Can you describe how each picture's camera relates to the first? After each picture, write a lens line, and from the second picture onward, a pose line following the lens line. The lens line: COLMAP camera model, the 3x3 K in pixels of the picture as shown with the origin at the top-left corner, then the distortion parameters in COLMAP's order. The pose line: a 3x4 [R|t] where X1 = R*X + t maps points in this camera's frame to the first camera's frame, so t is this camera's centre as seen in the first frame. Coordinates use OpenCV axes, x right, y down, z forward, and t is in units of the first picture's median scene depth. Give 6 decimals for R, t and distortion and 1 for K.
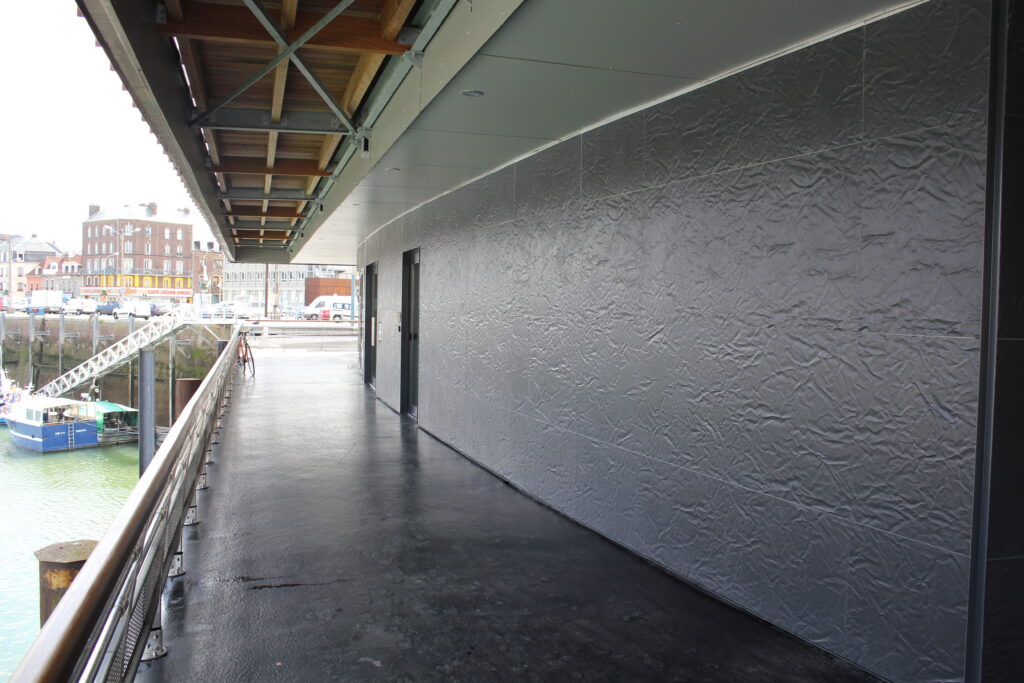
lens RADIAL K [[862.6, 0, 512.0], [0, 862.6, 341.5], [0, 0, 1]] dist [-0.173336, 0.170784]
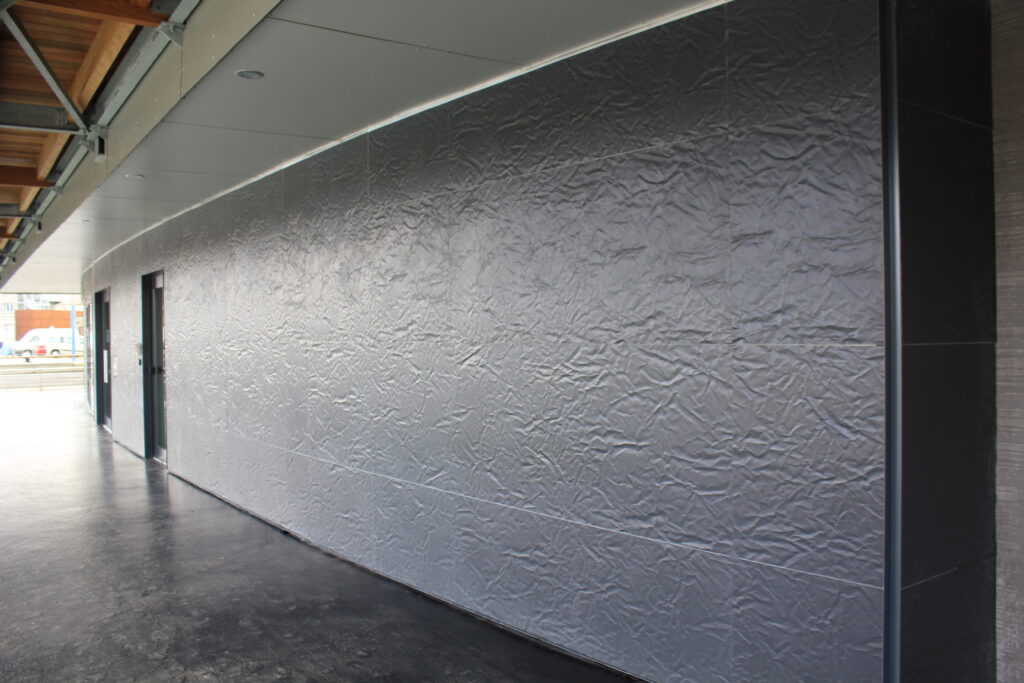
lens RADIAL K [[862.6, 0, 512.0], [0, 862.6, 341.5], [0, 0, 1]] dist [-0.173336, 0.170784]
pose [[0.953675, -0.034588, 0.298844, -0.063751], [0.042821, 0.998861, -0.021043, -0.003995], [-0.297776, 0.032865, 0.954070, 0.171954]]
